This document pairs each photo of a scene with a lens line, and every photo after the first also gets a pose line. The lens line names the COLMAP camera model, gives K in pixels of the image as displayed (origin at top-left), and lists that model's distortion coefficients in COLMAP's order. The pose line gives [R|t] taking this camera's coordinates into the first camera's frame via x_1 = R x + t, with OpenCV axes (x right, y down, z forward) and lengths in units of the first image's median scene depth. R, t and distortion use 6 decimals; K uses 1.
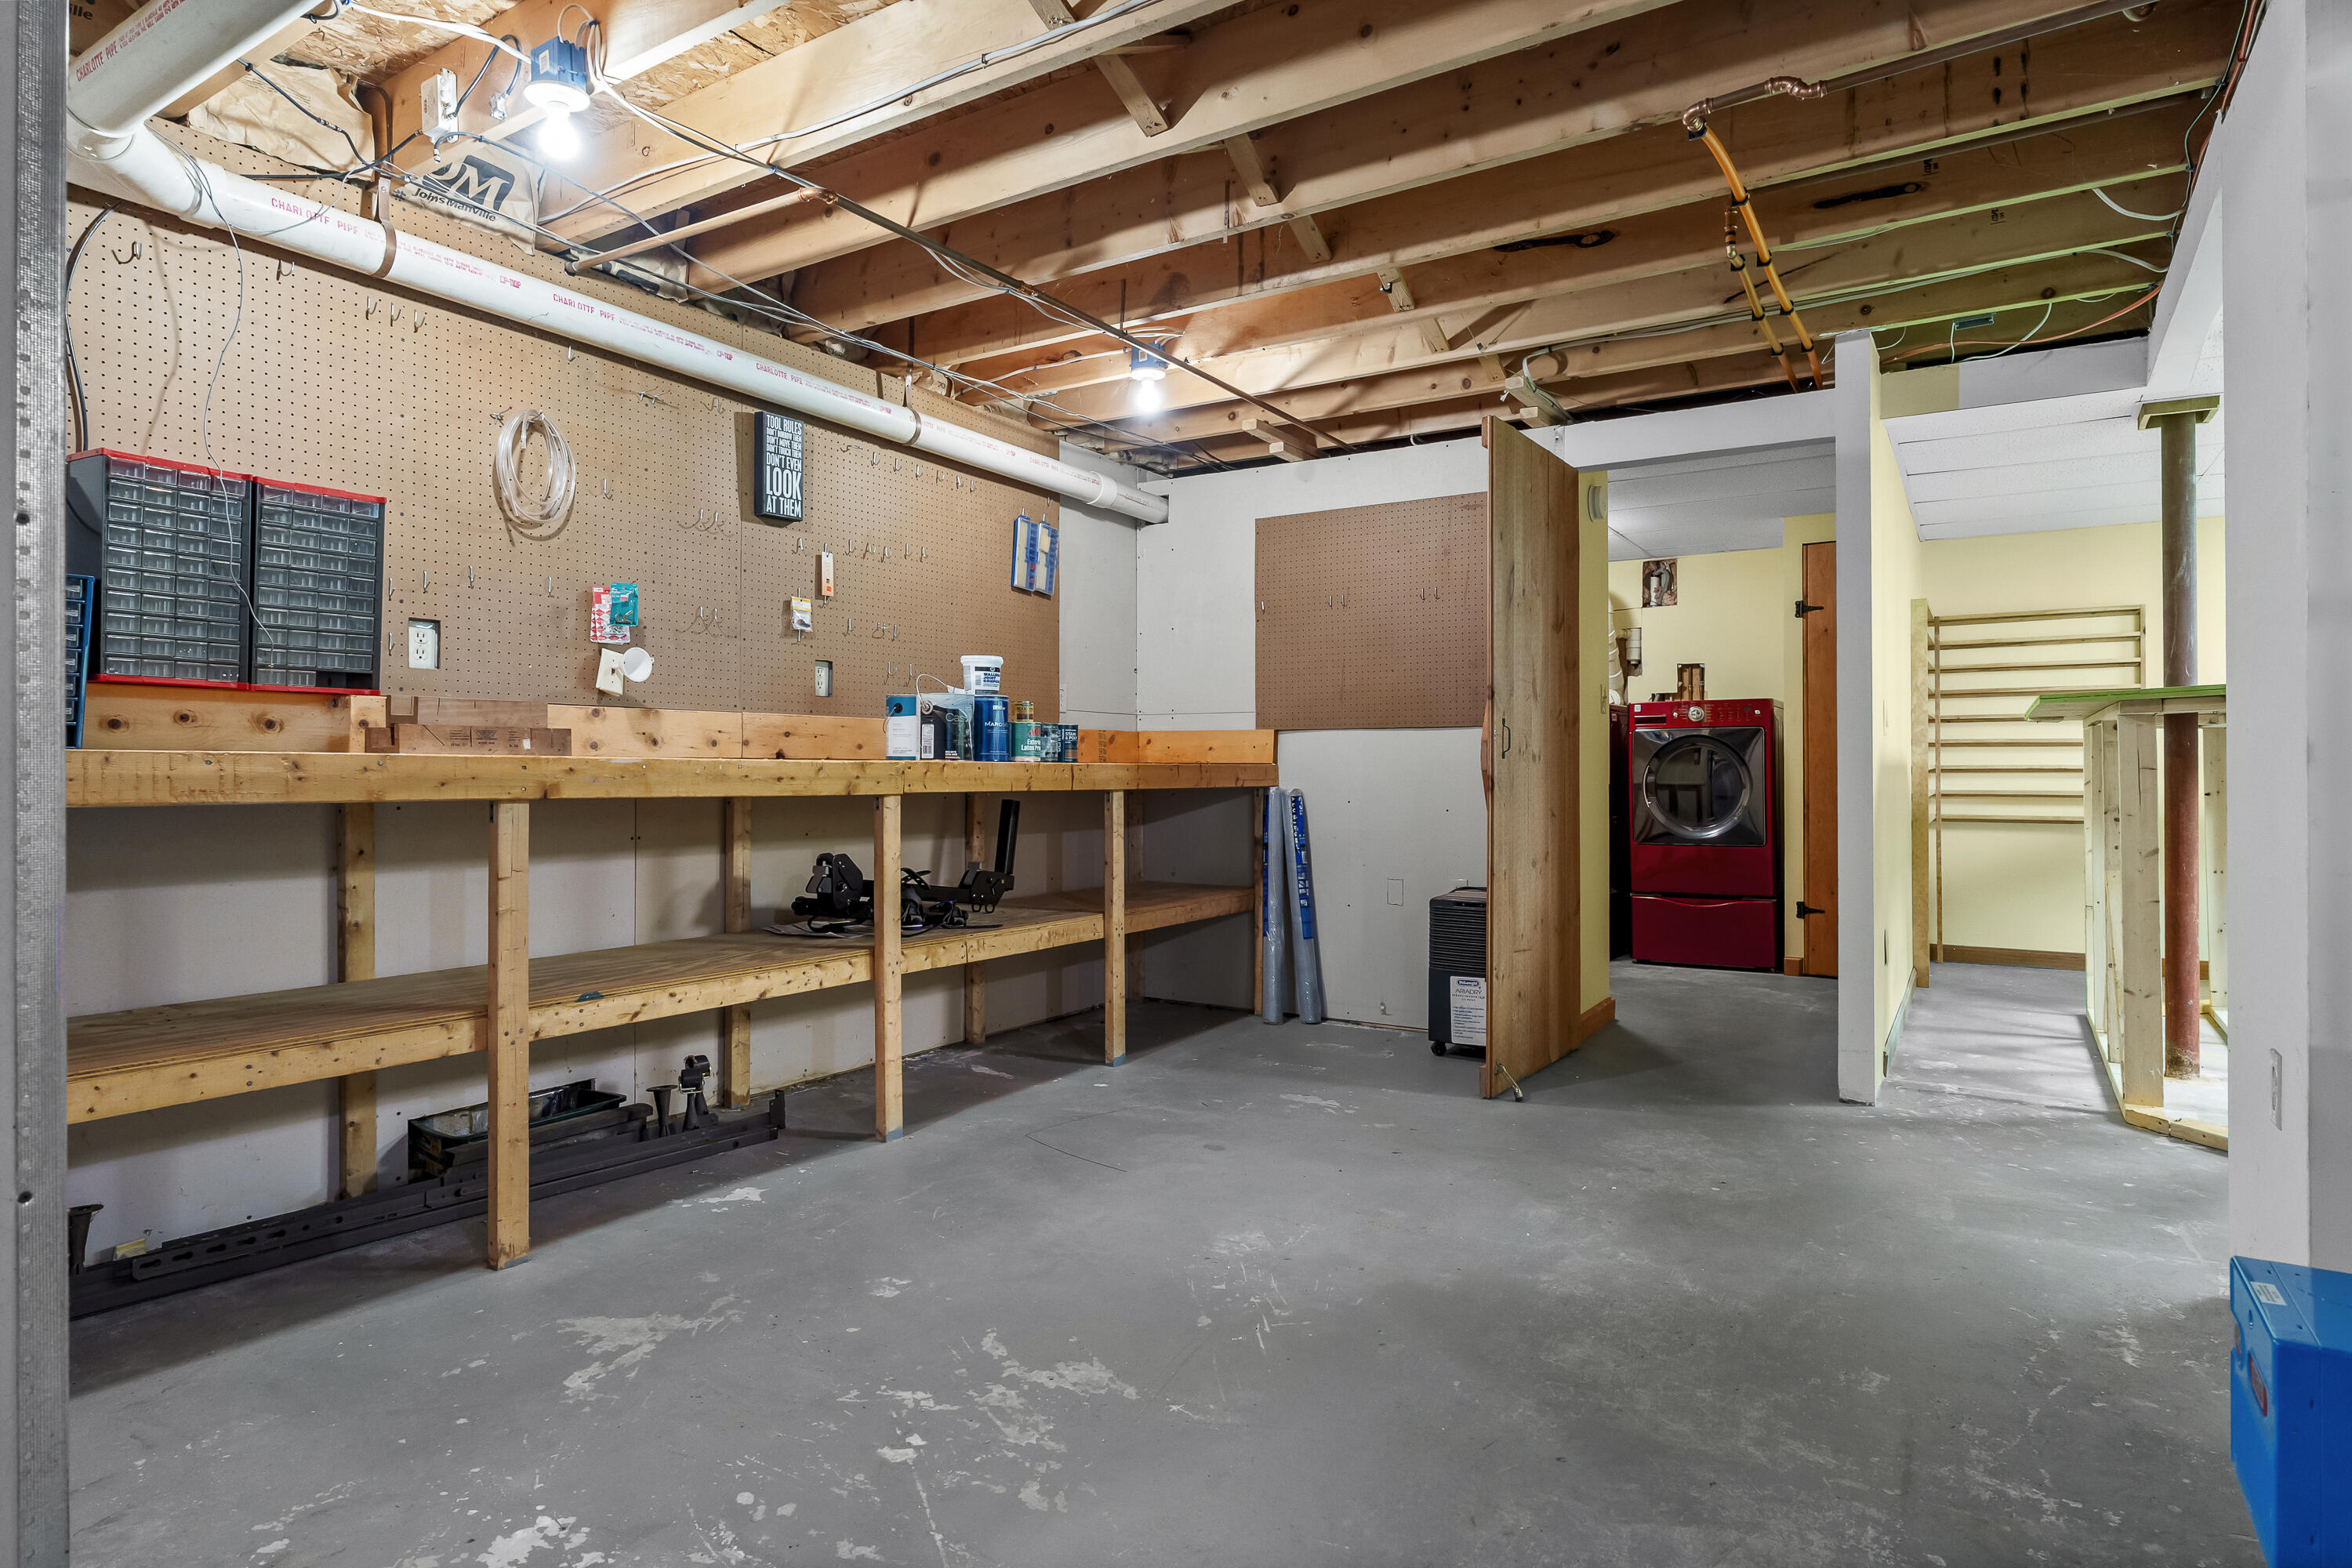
lens RADIAL K [[1287.5, 0, 1180.2], [0, 1287.5, 766.6], [0, 0, 1]] dist [-0.001867, 0.000262]
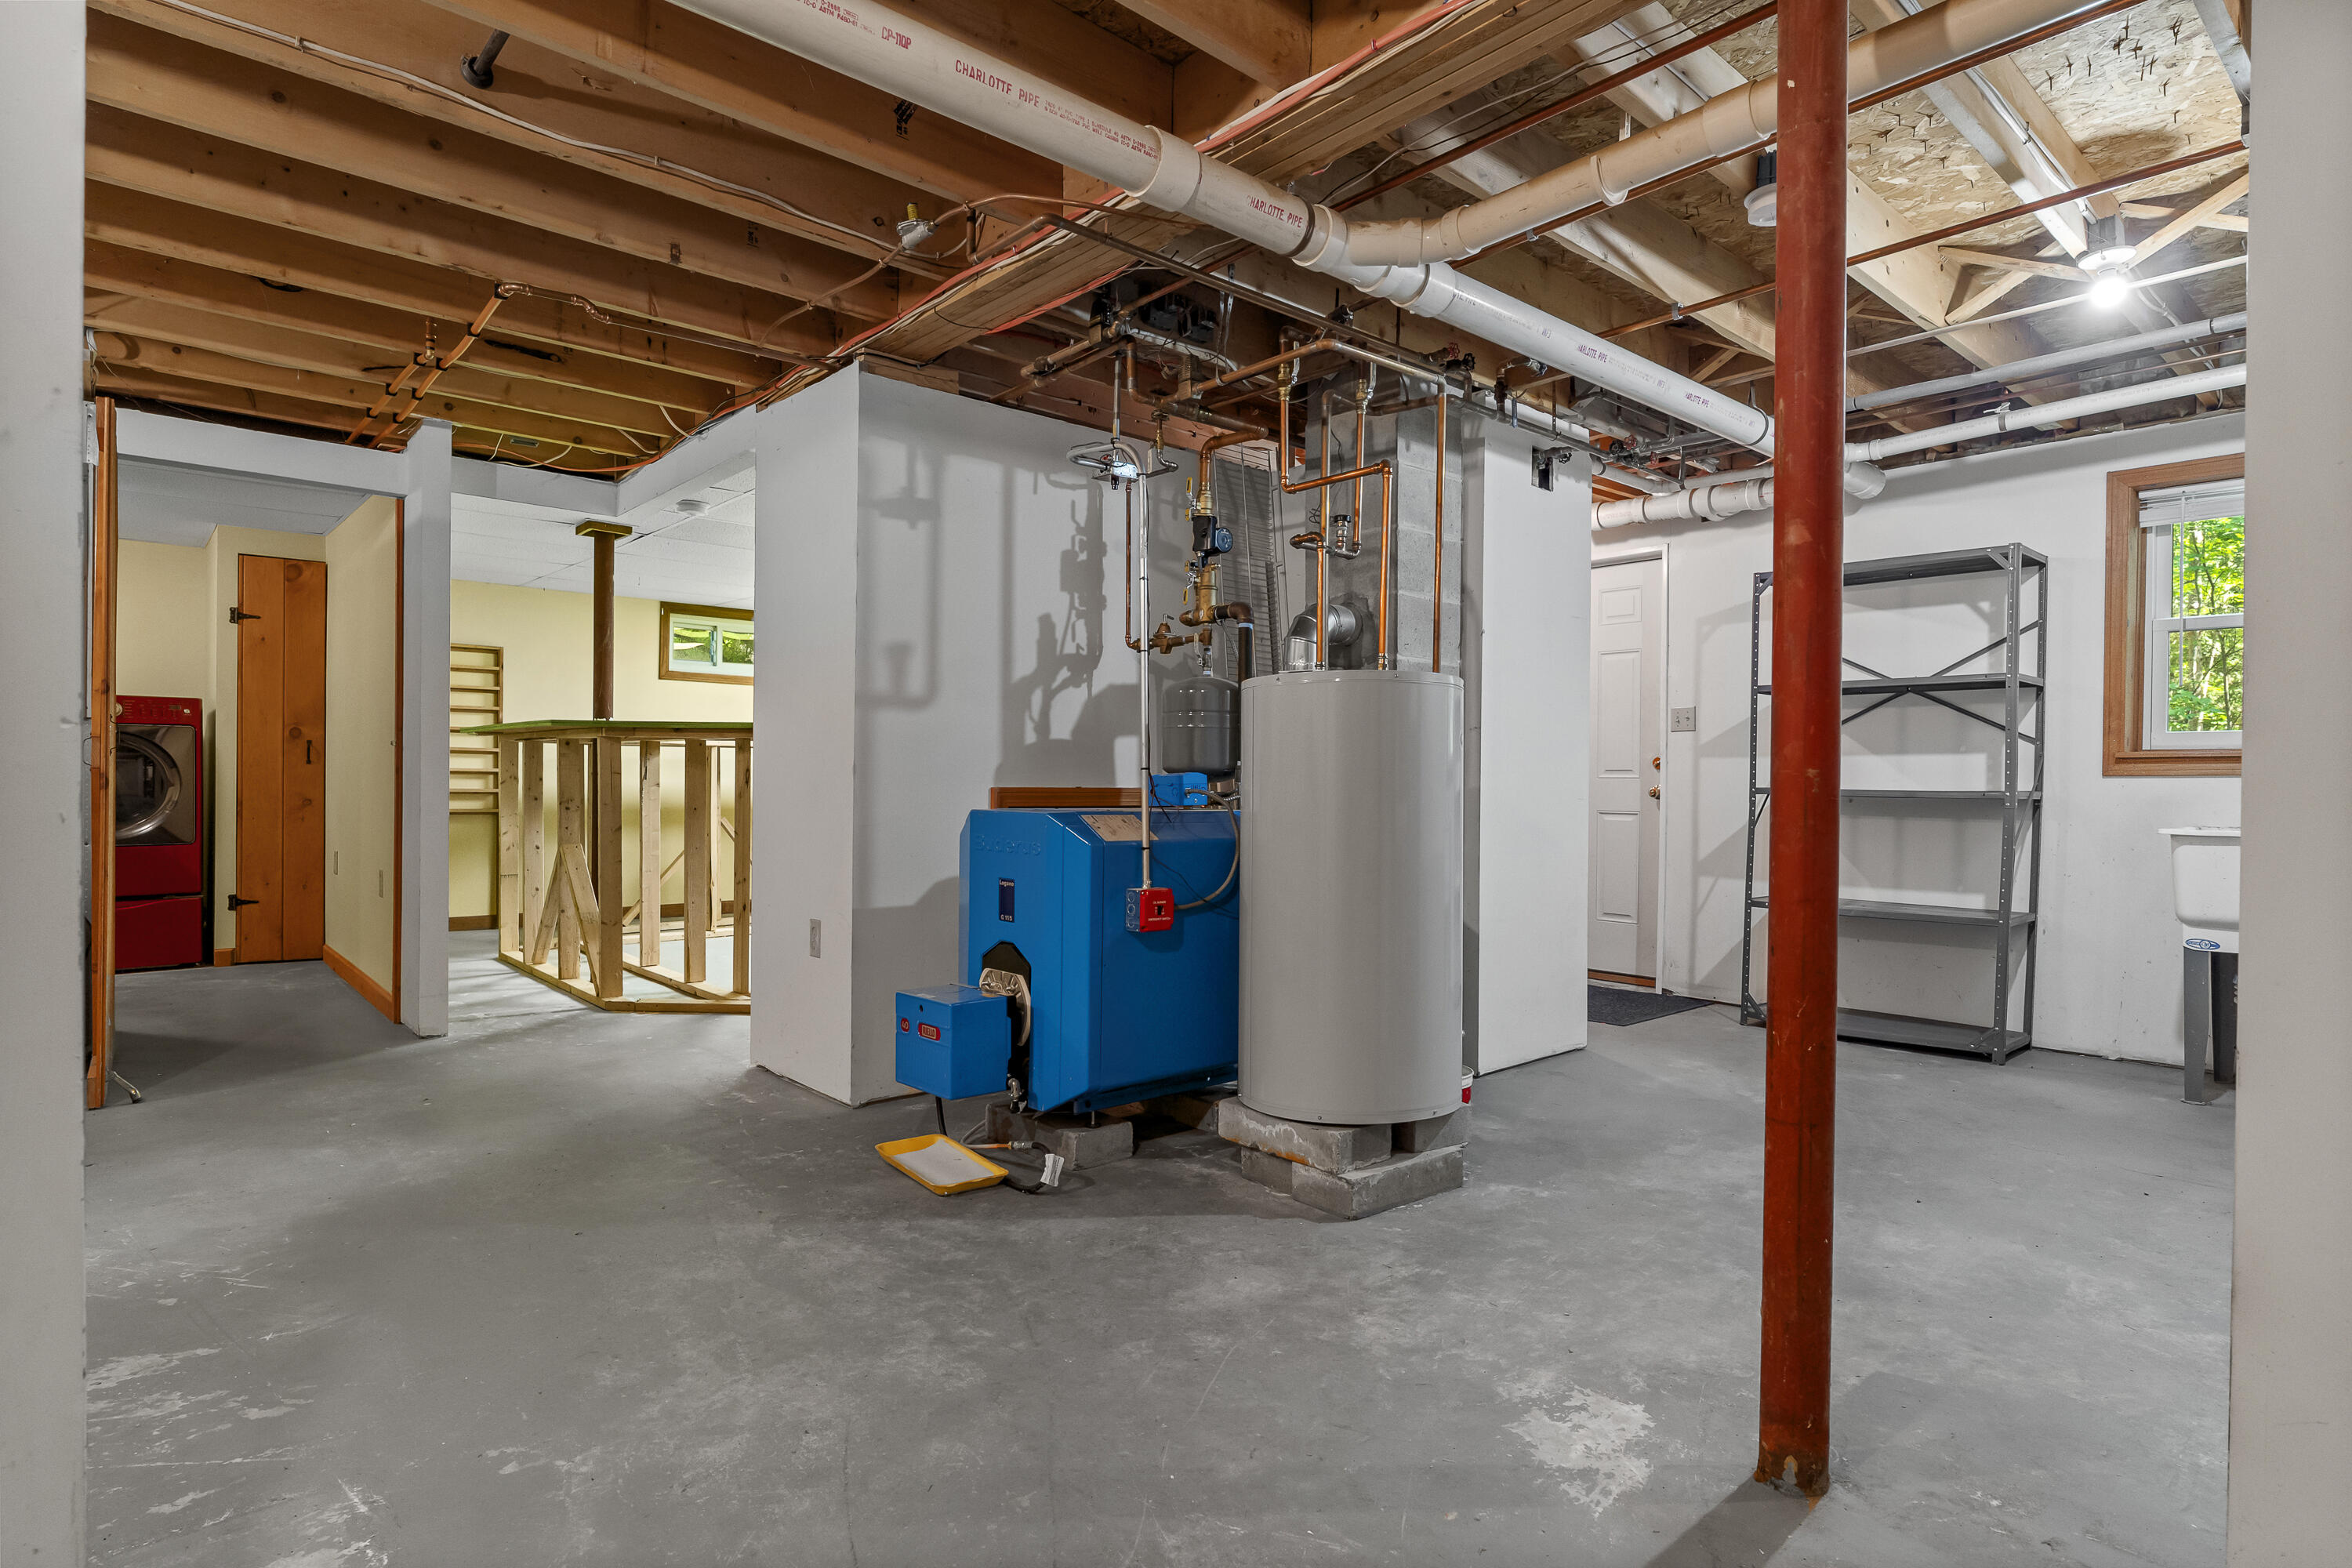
lens RADIAL K [[1287.5, 0, 1178.3], [0, 1287.5, 789.6], [0, 0, 1]] dist [-0.001867, 0.000262]
pose [[0.265937, -0.003265, 0.963985, -0.535289], [-0.014115, 0.999874, 0.007280, 0.001380], [-0.963887, -0.015543, 0.265857, -0.033509]]
